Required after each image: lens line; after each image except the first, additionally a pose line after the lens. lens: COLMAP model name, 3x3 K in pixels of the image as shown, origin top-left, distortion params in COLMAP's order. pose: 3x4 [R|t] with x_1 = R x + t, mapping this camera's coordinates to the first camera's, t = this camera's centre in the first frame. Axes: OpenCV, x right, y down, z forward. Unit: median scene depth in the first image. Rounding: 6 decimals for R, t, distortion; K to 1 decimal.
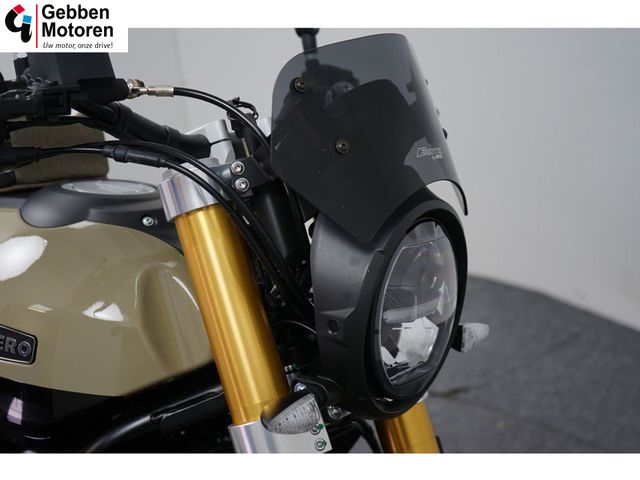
lens RADIAL K [[1025.0, 0, 320.0], [0, 1025.0, 240.0], [0, 0, 1]] dist [-0.032978, -0.072871]
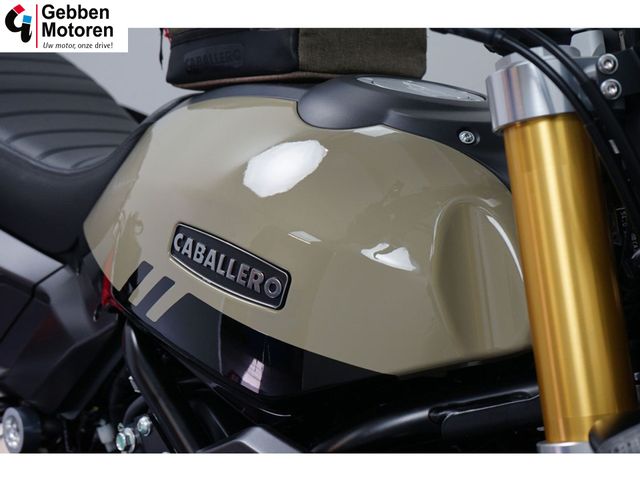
lens RADIAL K [[1305.4, 0, 320.0], [0, 1305.4, 240.0], [0, 0, 1]] dist [-0.020788, -0.163505]
pose [[0.948973, 0.141607, -0.281775, -0.002380], [-0.141632, 0.989709, 0.020391, 0.049370], [0.281763, 0.020558, 0.959264, 0.122607]]
